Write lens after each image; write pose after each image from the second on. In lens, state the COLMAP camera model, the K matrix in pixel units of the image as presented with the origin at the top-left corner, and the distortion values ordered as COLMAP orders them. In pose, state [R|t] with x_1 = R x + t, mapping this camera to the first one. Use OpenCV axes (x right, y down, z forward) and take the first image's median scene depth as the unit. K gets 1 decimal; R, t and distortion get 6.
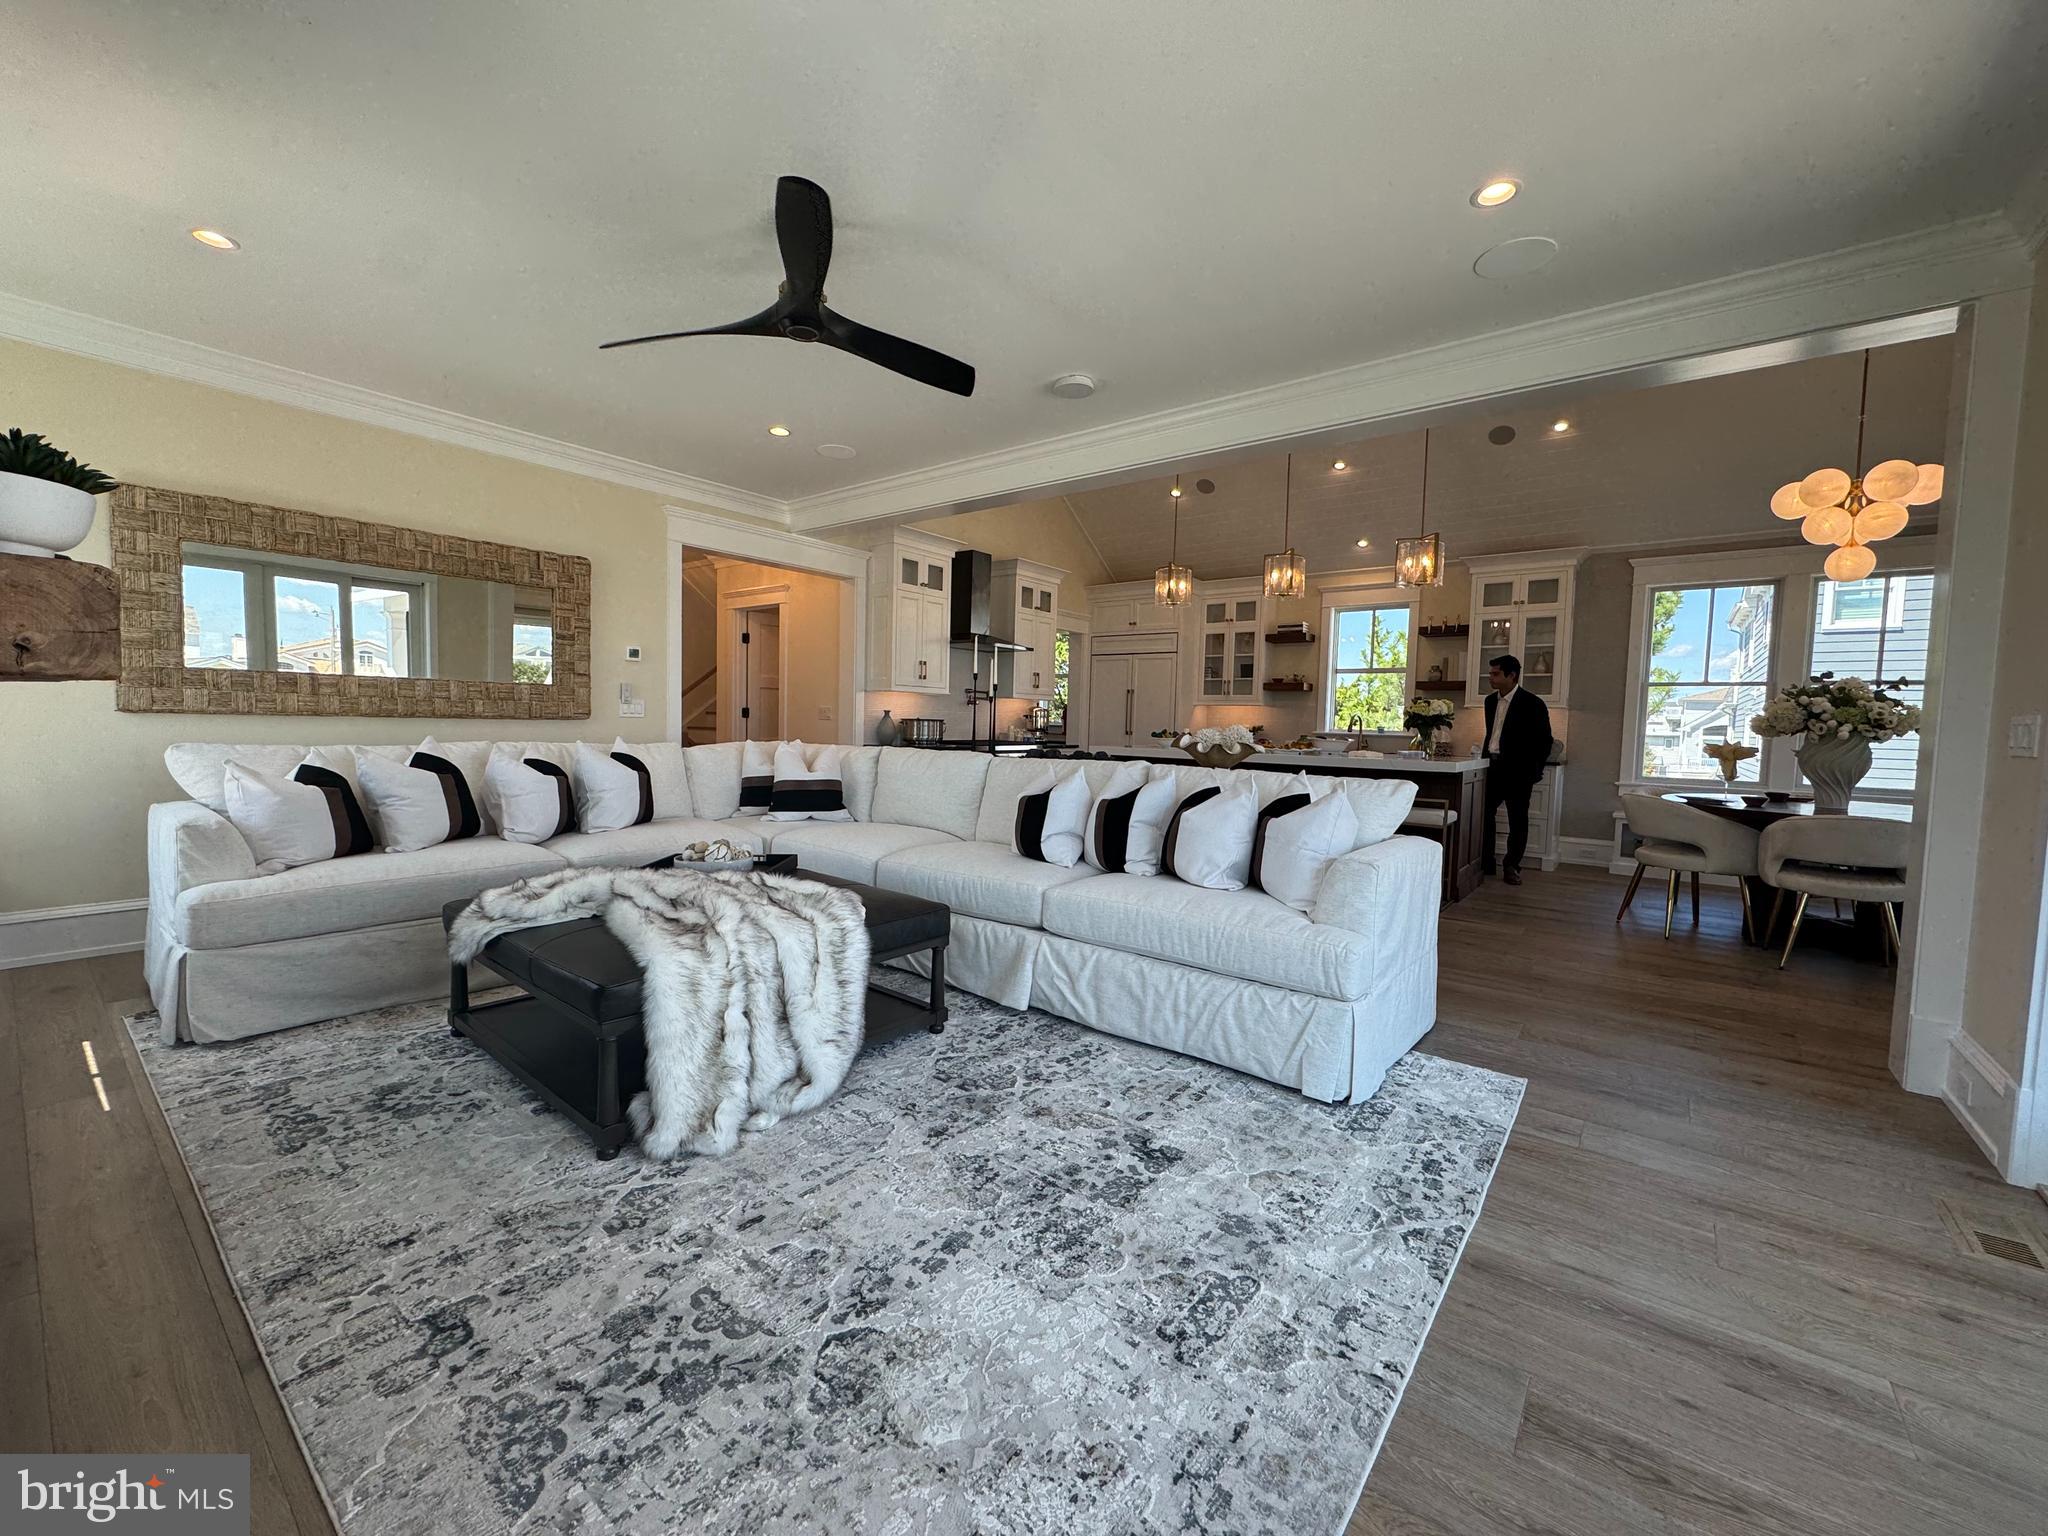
lens RADIAL K [[810.0, 0, 1020.5], [0, 810.0, 766.0], [0, 0, 1]] dist [-0.002801, 0.000691]
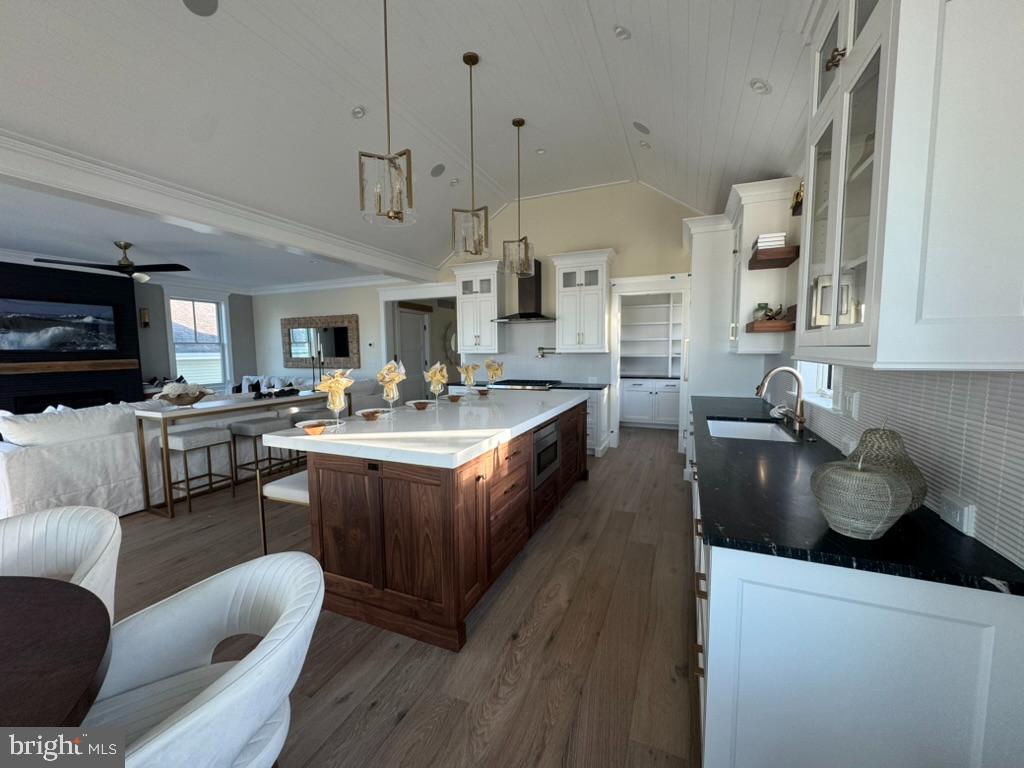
lens RADIAL K [[405.0, 0, 512.2], [0, 405.0, 384.8], [0, 0, 1]] dist [-0.002801, 0.000691]
pose [[0.264059, 0.054397, -0.962971, 1.932737], [-0.039944, 0.998169, 0.045432, -0.162173], [0.963679, 0.026468, 0.265748, 2.125413]]
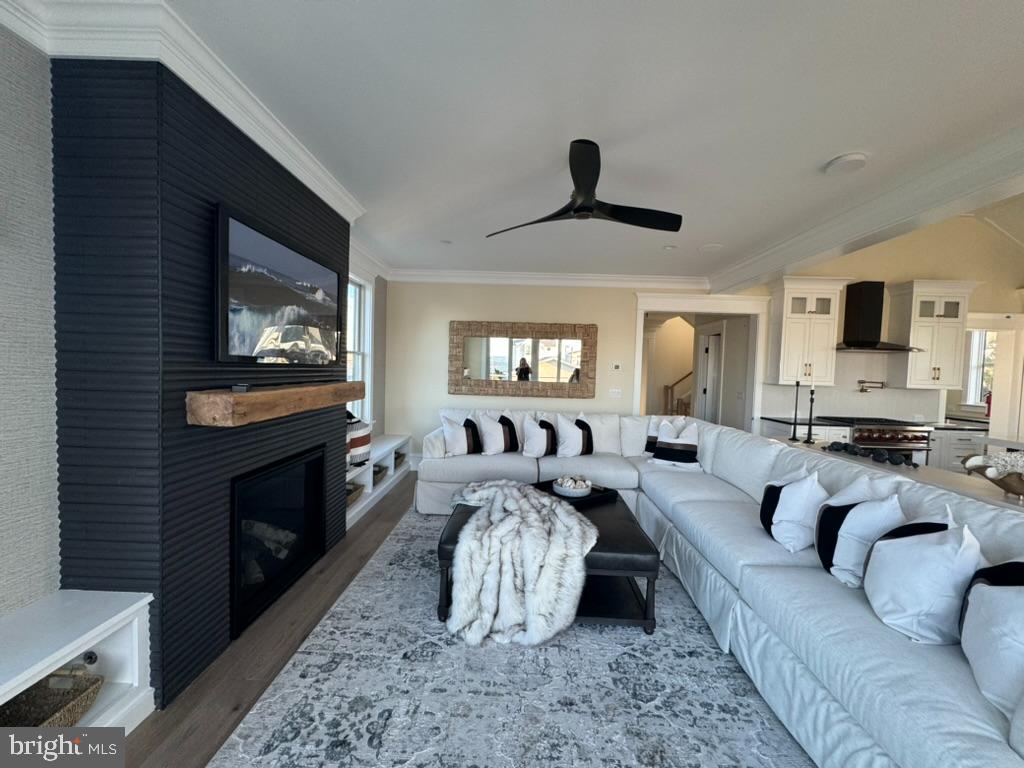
lens RADIAL K [[405.0, 0, 506.4], [0, 405.0, 385.1], [0, 0, 1]] dist [-0.002801, 0.000691]
pose [[0.606888, 0.022231, -0.794476, 0.333600], [-0.060182, 0.998024, -0.018045, -0.110813], [0.792505, 0.058764, 0.607027, 0.293892]]
